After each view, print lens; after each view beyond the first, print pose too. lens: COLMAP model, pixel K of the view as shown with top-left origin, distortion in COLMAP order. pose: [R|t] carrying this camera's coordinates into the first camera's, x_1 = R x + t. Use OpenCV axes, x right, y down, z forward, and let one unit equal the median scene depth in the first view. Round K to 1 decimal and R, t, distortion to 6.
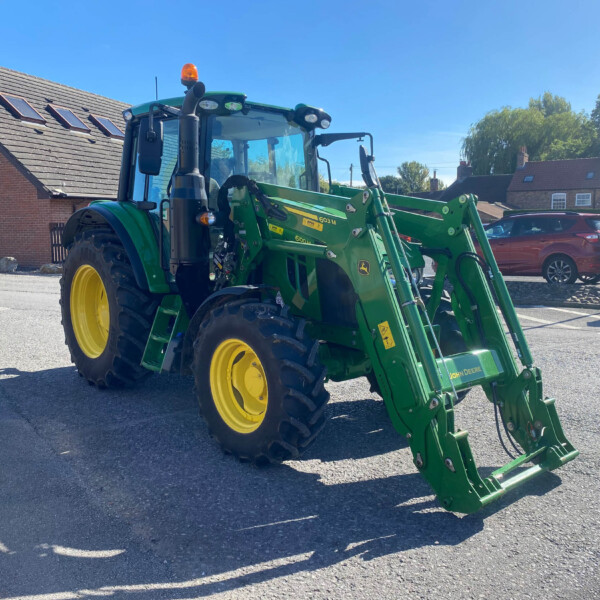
lens RADIAL K [[612.6, 0, 300.0], [0, 612.6, 300.0], [0, 0, 1]] dist [0.008605, -0.040053]
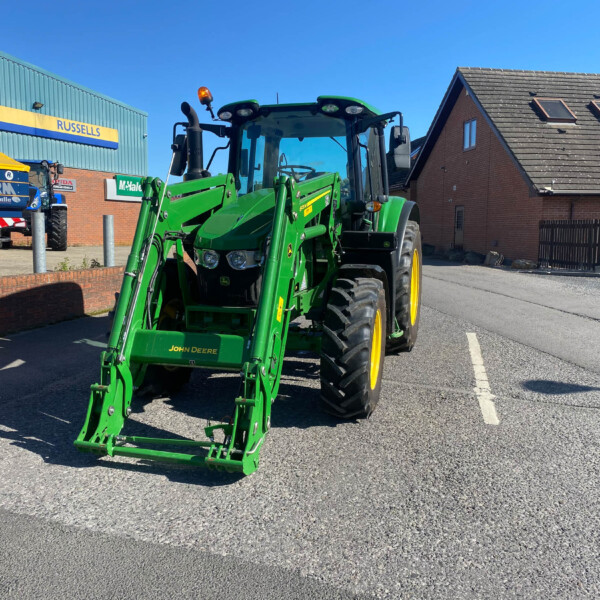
lens RADIAL K [[612.6, 0, 300.0], [0, 612.6, 300.0], [0, 0, 1]] dist [0.008605, -0.040053]
pose [[0.529332, 0.108142, -0.841495, 0.300713], [-0.110388, 0.992191, 0.058069, -0.011250], [0.841203, 0.062153, 0.537136, 0.145651]]
